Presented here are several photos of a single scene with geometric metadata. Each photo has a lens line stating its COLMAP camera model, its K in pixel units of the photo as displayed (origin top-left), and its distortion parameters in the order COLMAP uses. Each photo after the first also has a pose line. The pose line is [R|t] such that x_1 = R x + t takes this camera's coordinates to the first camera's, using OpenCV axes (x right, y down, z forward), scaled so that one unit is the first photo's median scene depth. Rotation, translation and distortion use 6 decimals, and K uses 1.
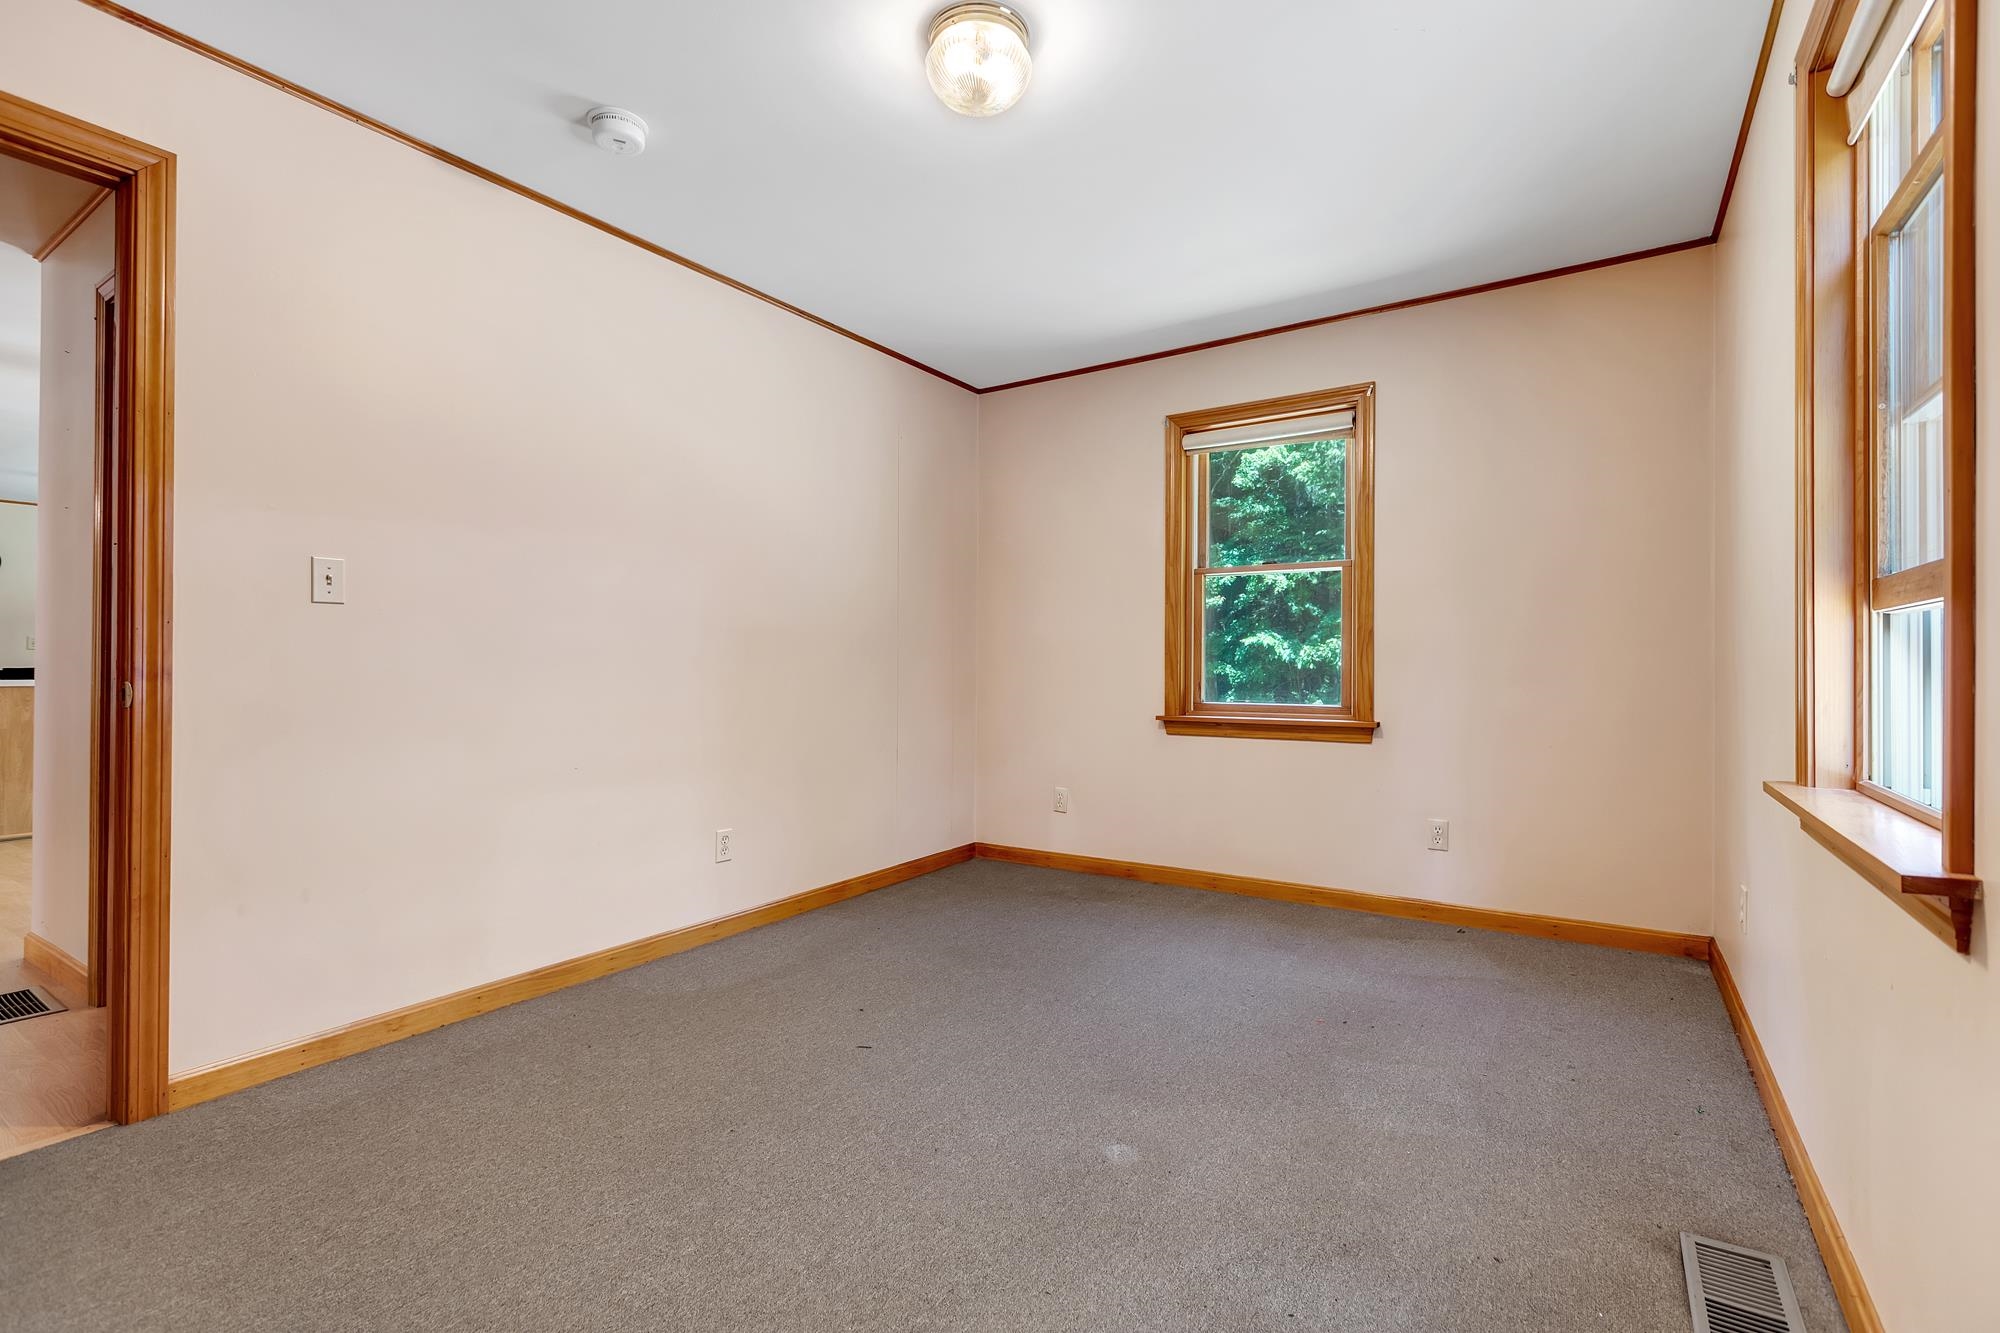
lens RADIAL K [[905.2, 0, 1012.1], [0, 905.2, 664.6], [0, 0, 1]] dist [-0.001476, -0.001288]
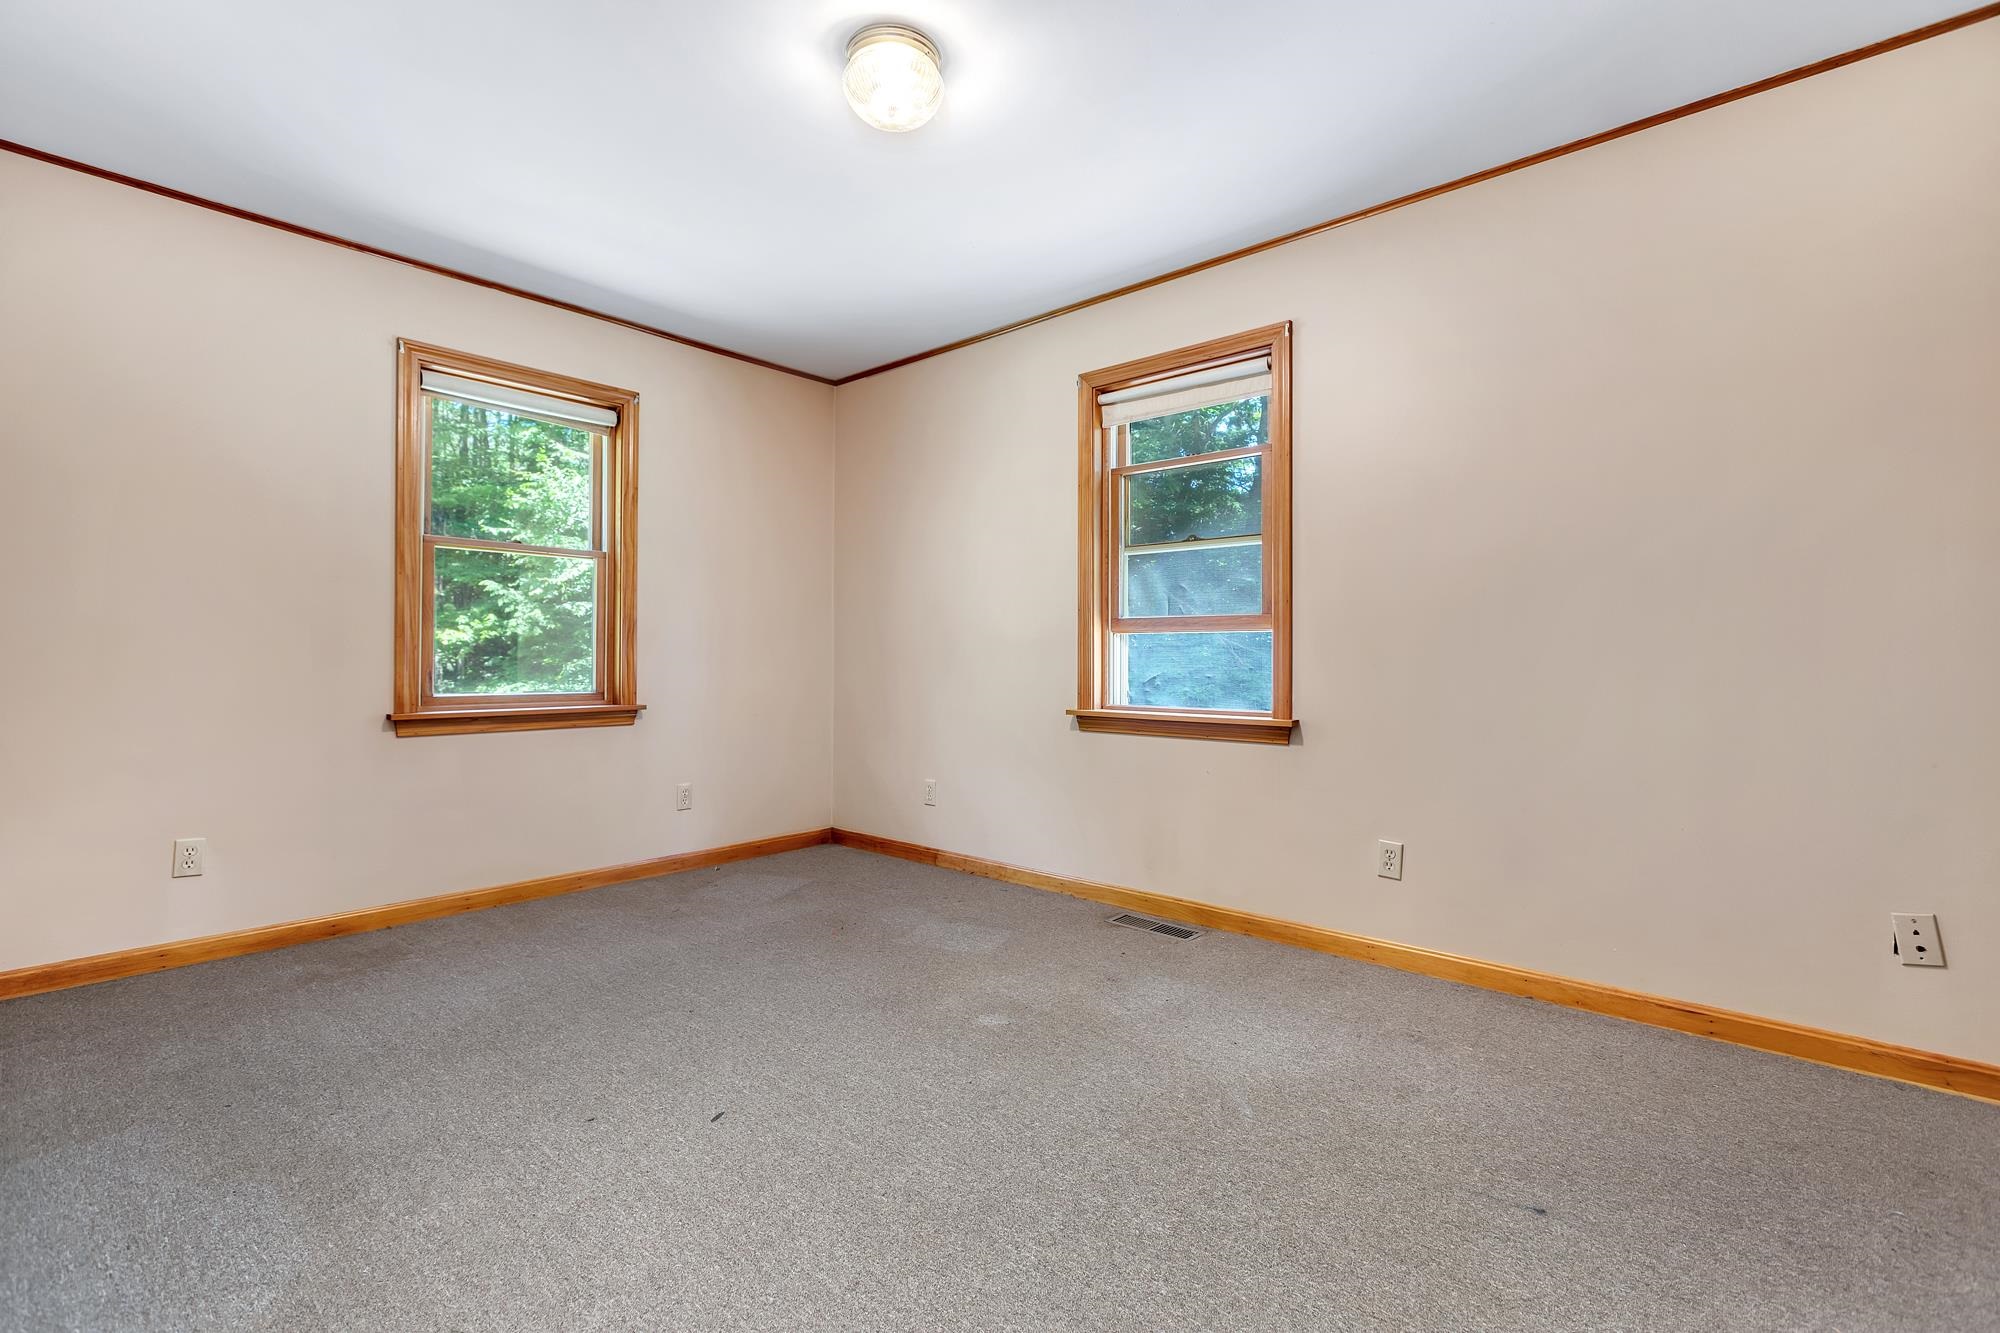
lens RADIAL K [[905.2, 0, 1010.6], [0, 905.2, 660.6], [0, 0, 1]] dist [-0.001476, -0.001288]
pose [[0.120235, -0.002721, 0.992742, -0.614557], [-0.011275, 0.999928, 0.004107, 0.000157], [-0.992681, -0.011687, 0.120196, 0.411888]]
